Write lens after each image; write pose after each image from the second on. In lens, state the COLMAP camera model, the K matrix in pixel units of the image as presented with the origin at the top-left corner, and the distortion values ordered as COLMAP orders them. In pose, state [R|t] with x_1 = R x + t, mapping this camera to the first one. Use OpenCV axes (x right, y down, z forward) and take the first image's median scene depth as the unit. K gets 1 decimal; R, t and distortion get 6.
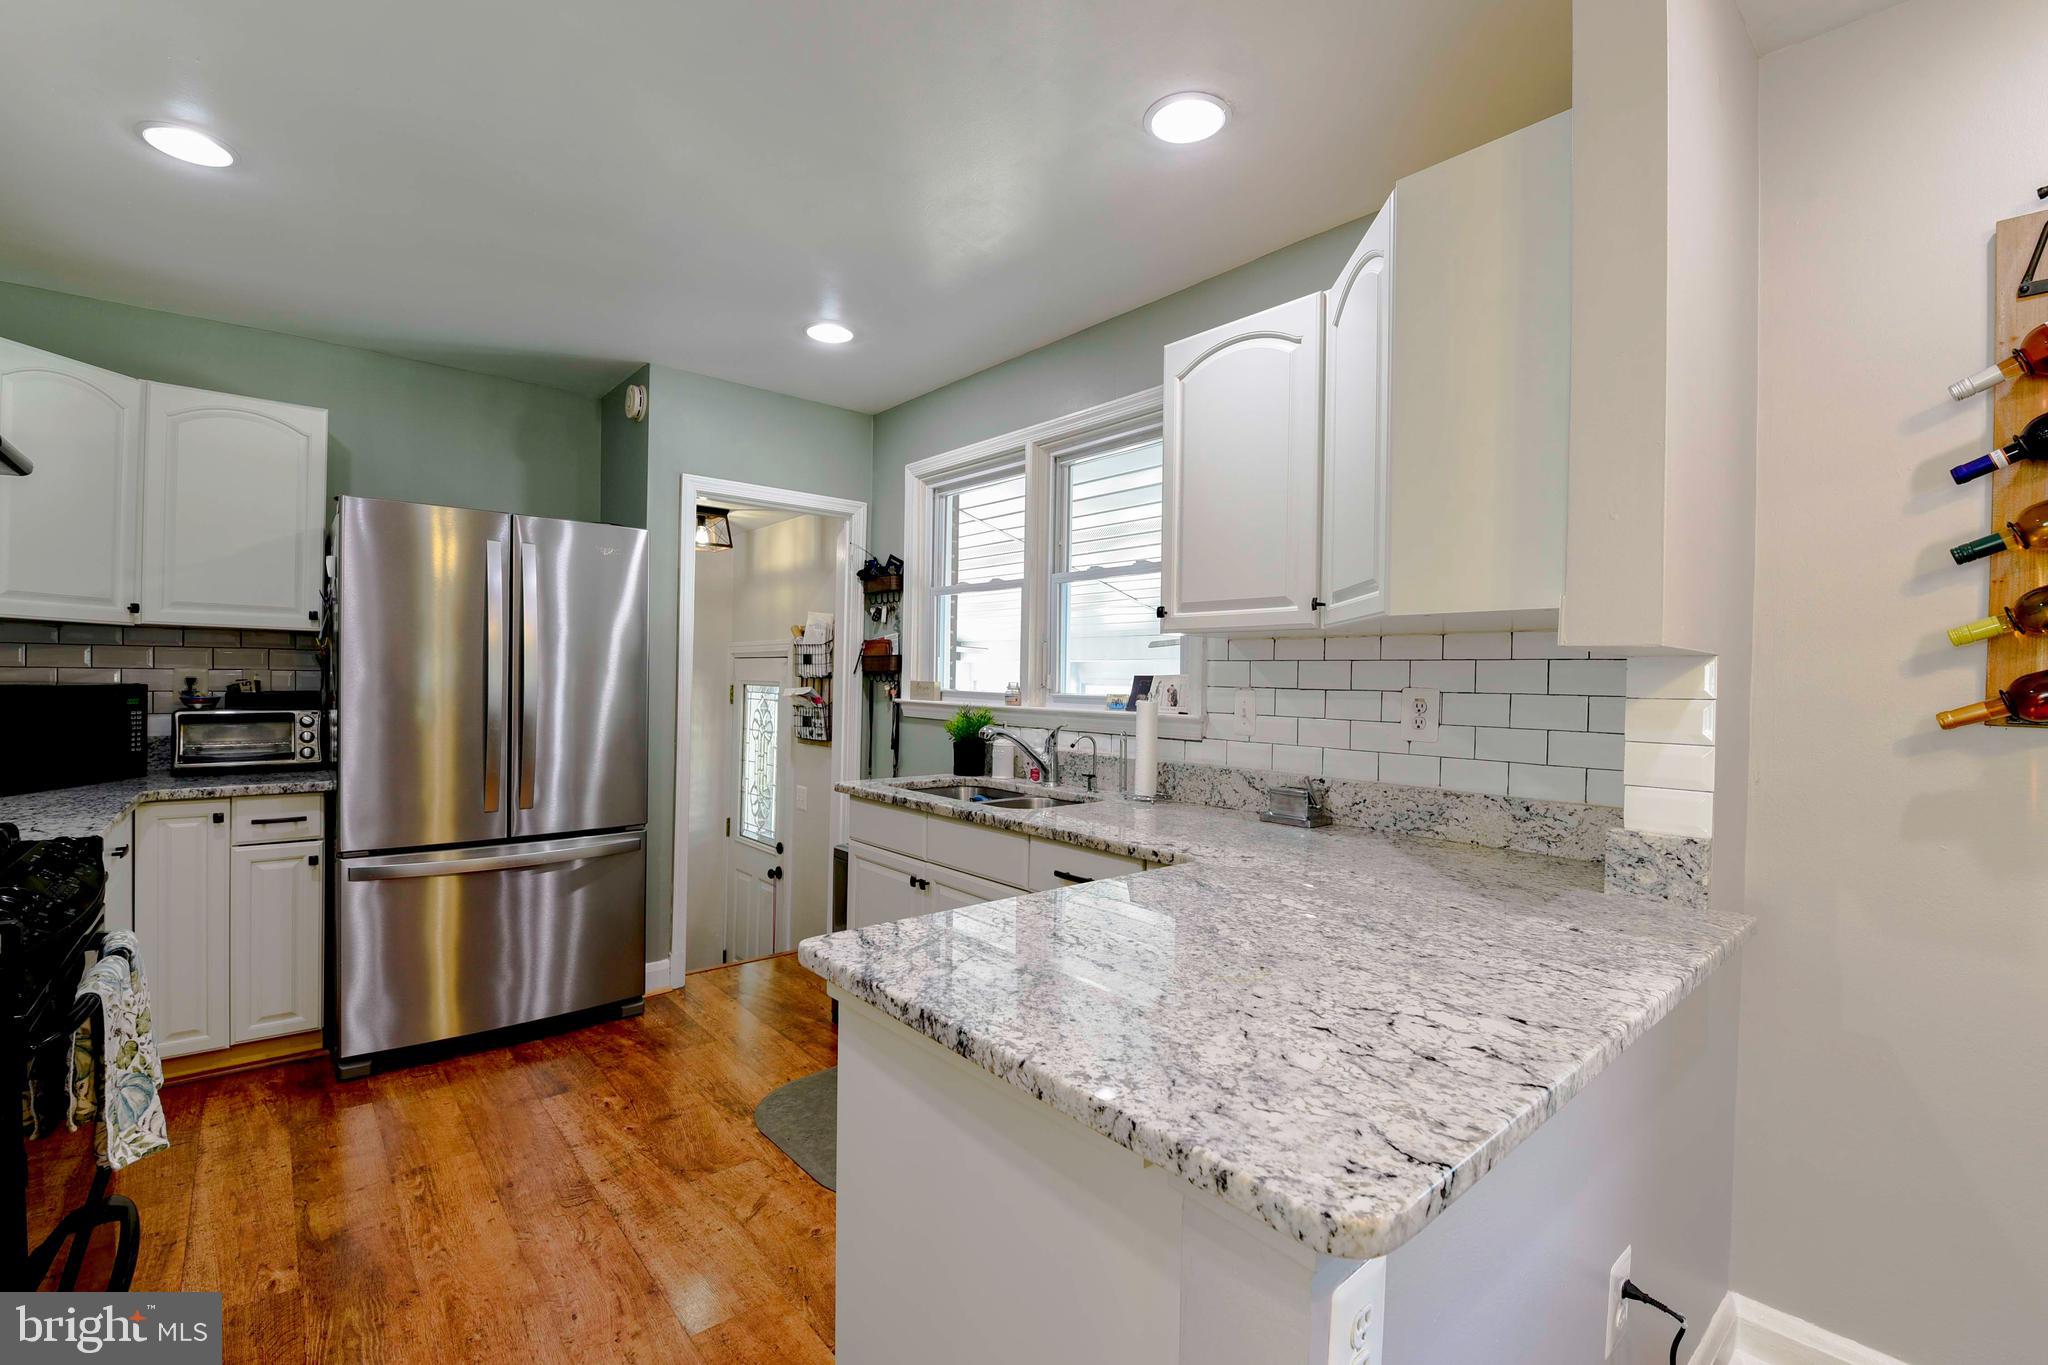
lens RADIAL K [[890.5, 0, 1022.1], [0, 890.5, 680.5], [0, 0, 1]] dist [-0.004324, -0.008006]
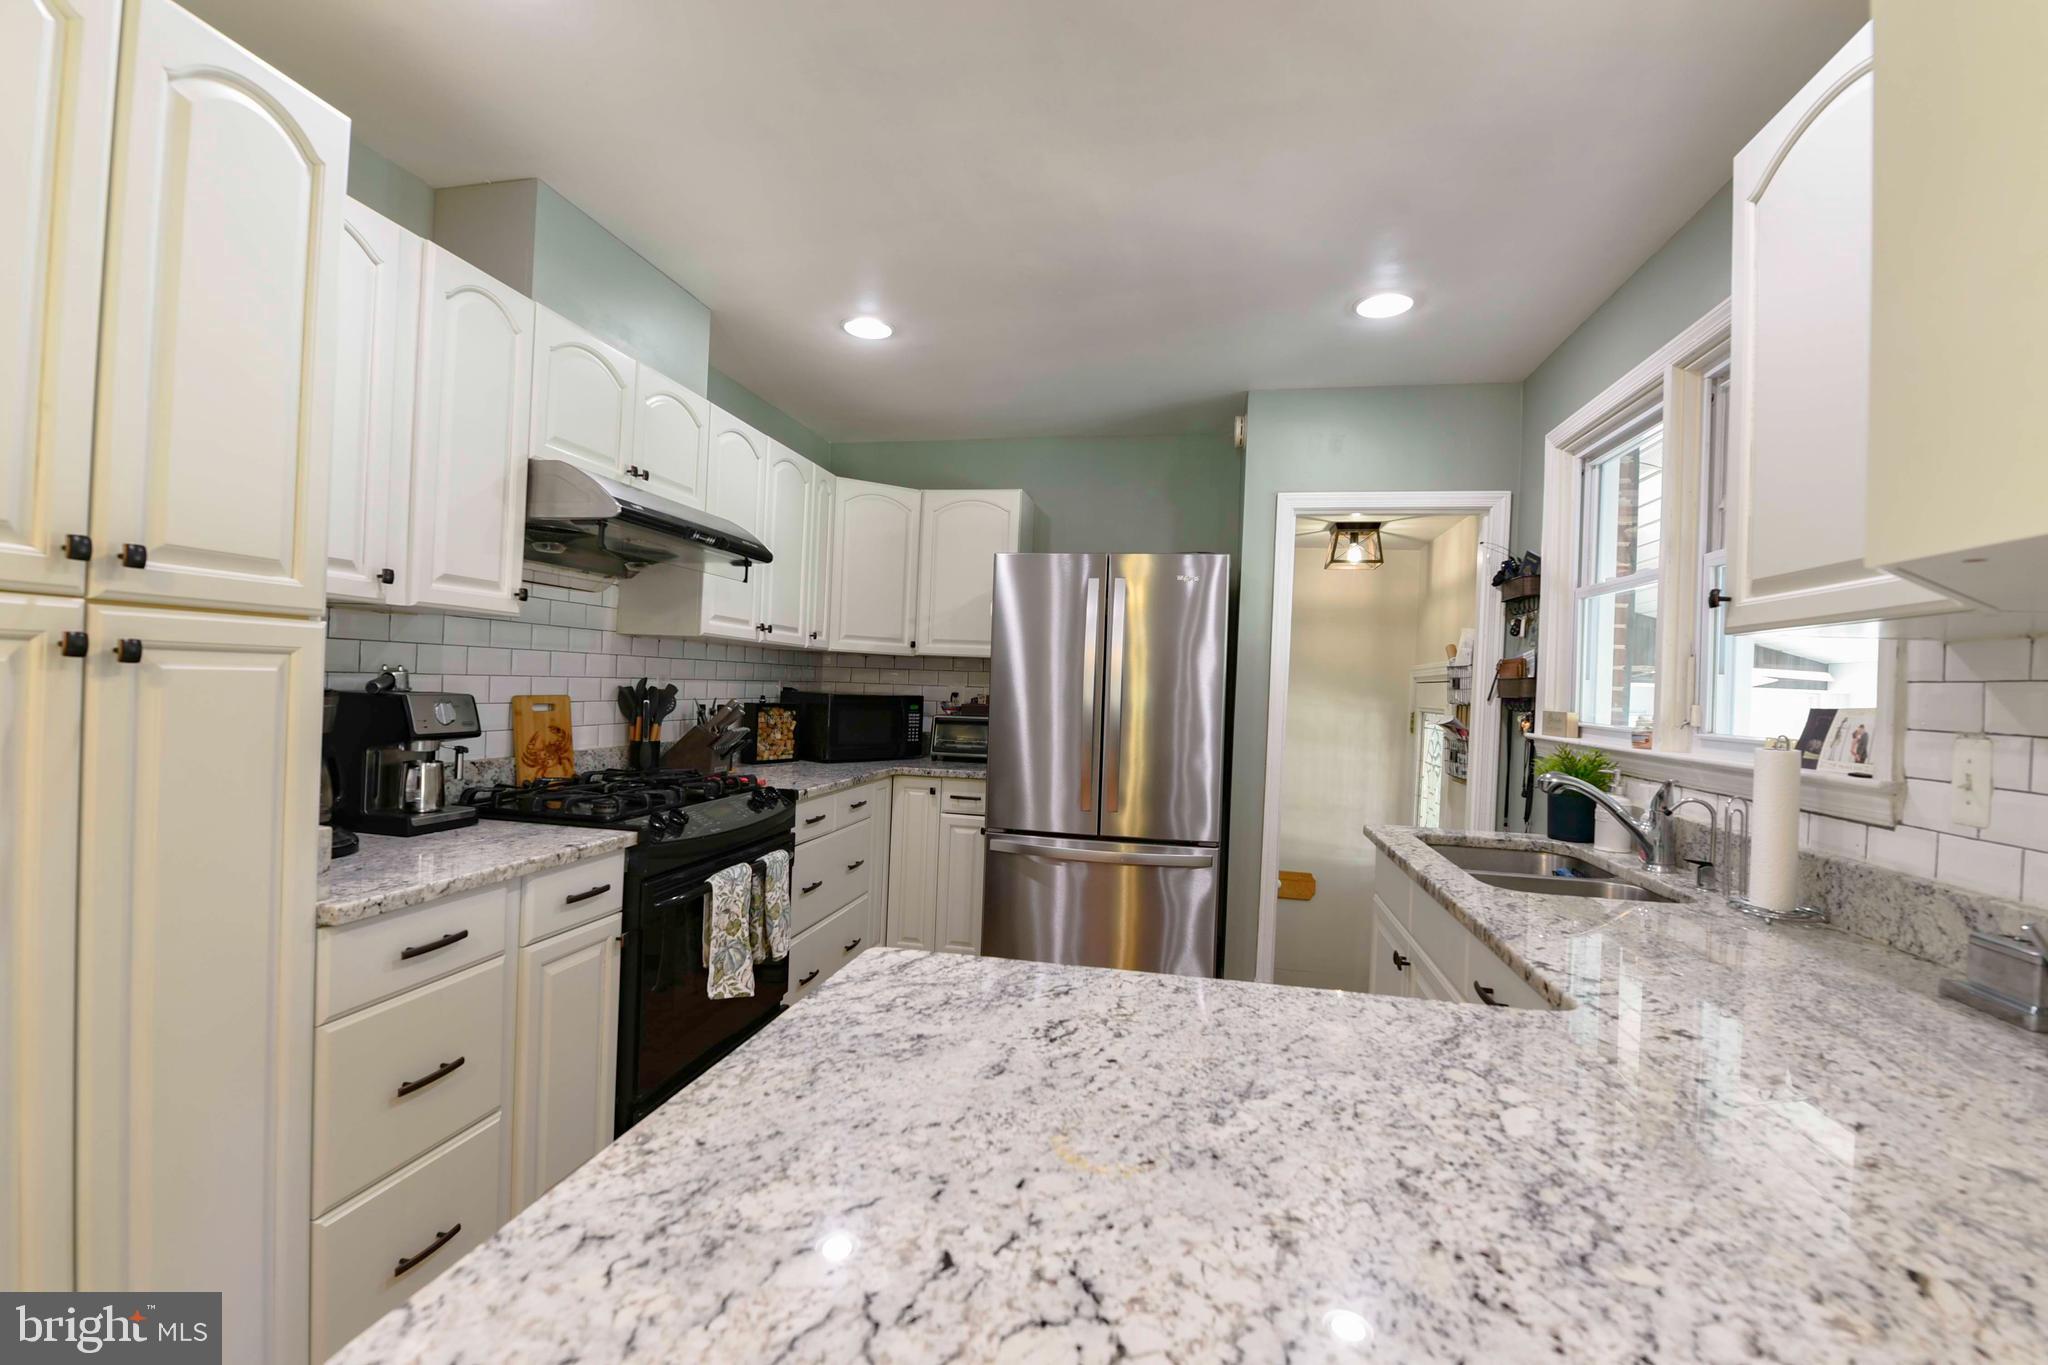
lens RADIAL K [[890.5, 0, 1011.1], [0, 890.5, 688.5], [0, 0, 1]] dist [-0.004324, -0.008006]
pose [[0.606286, 0.009324, -0.795192, 0.278596], [-0.028023, 0.999561, -0.009646, 0.001833], [0.794753, 0.028132, 0.606281, 0.217012]]
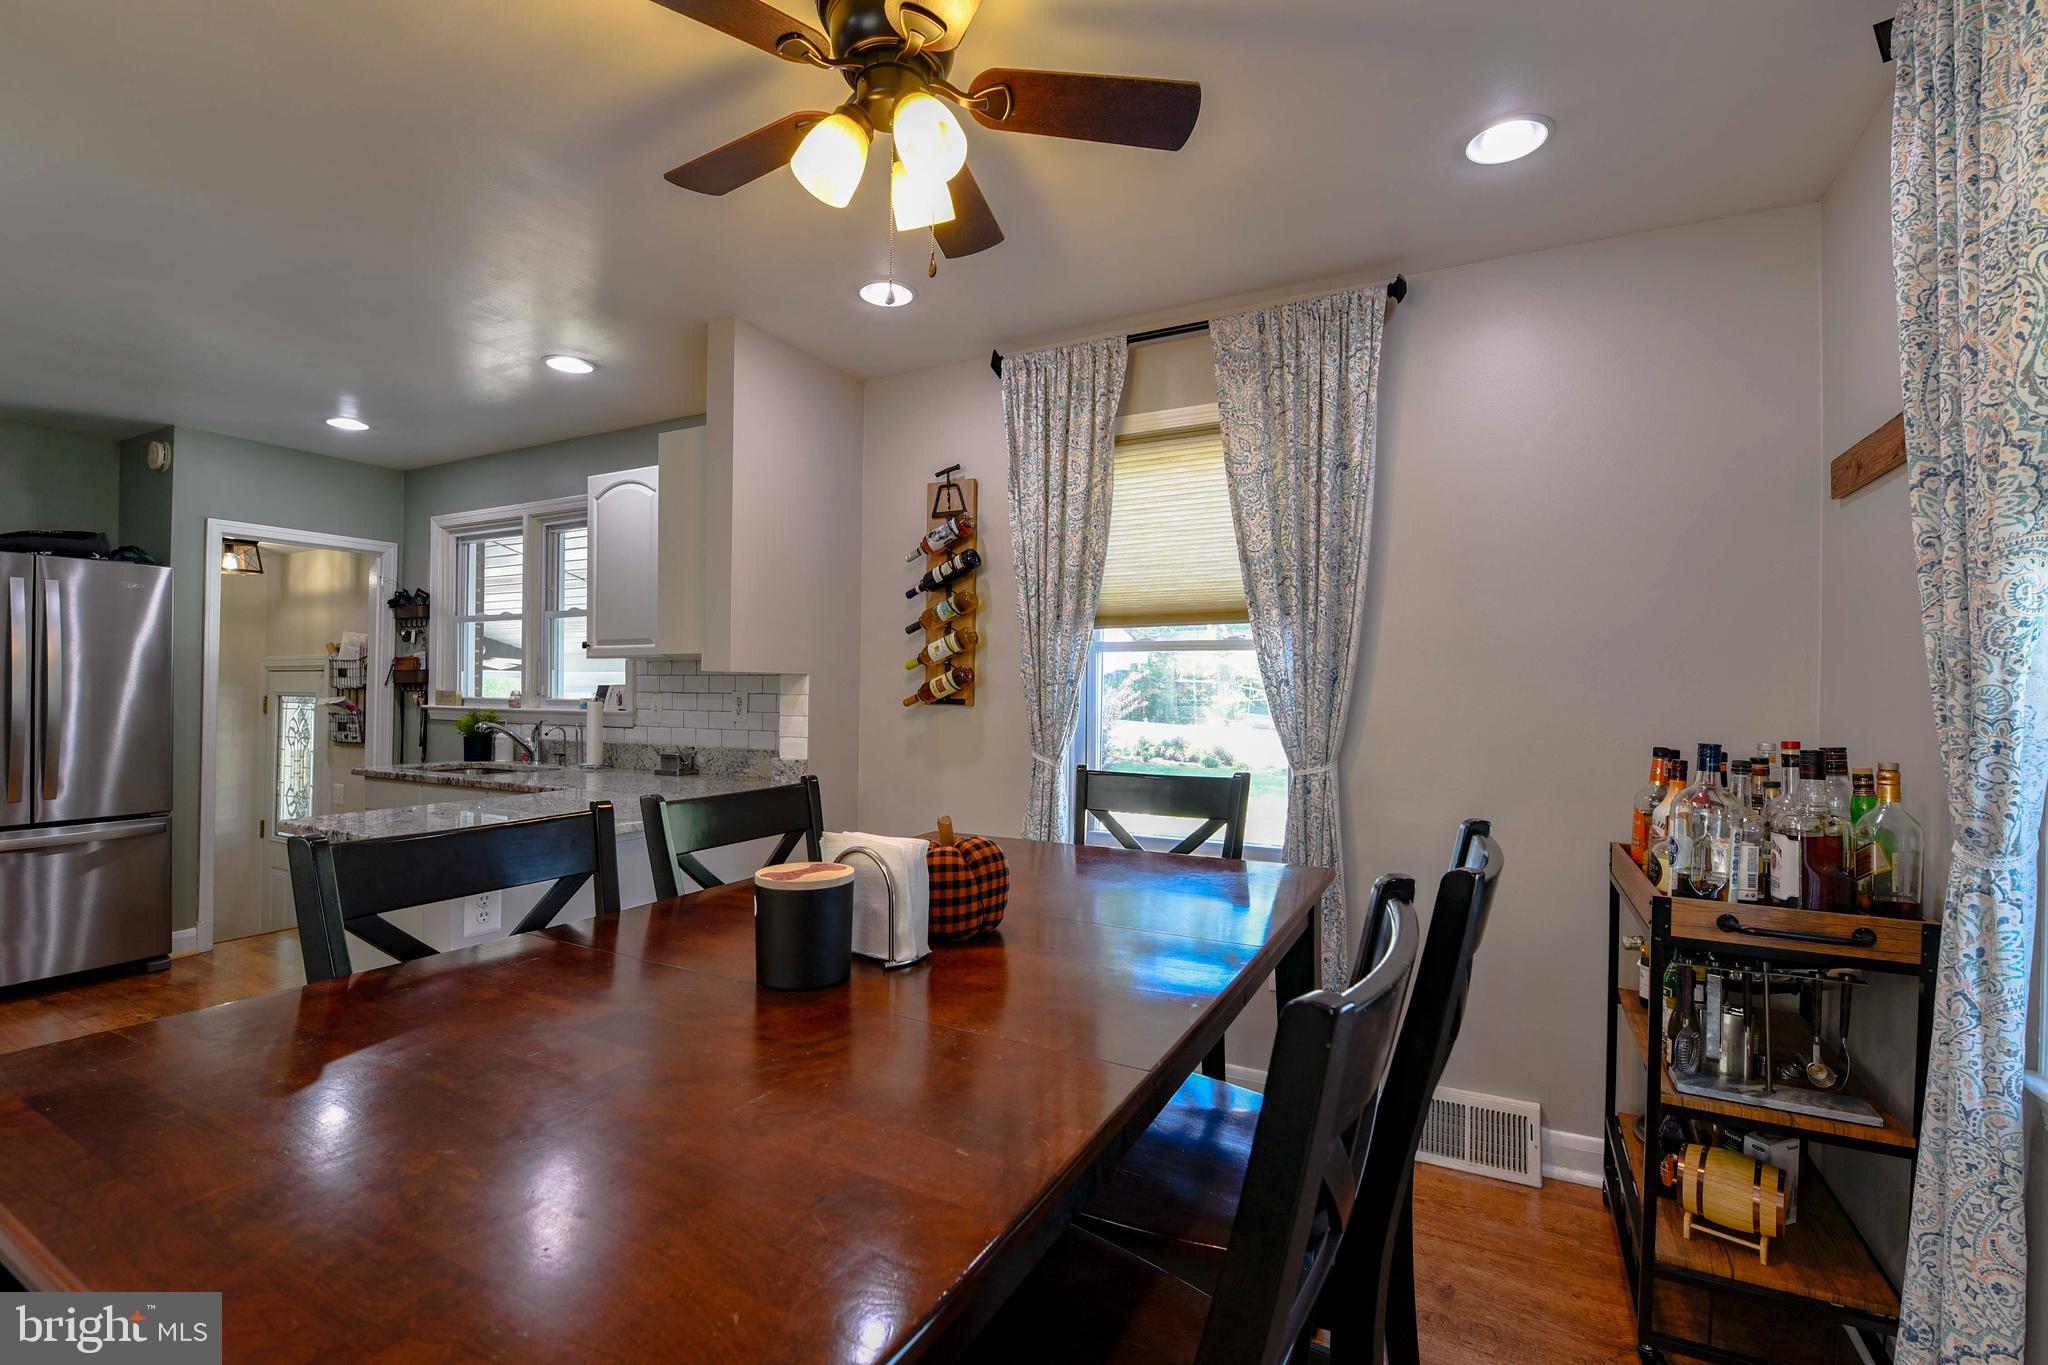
lens RADIAL K [[890.5, 0, 1023.8], [0, 890.5, 681.3], [0, 0, 1]] dist [-0.004324, -0.008006]
pose [[0.928505, -0.006623, 0.371260, 0.237665], [0.009280, 0.999943, -0.005370, 0.002551], [-0.371203, 0.008431, 0.928513, -0.613688]]
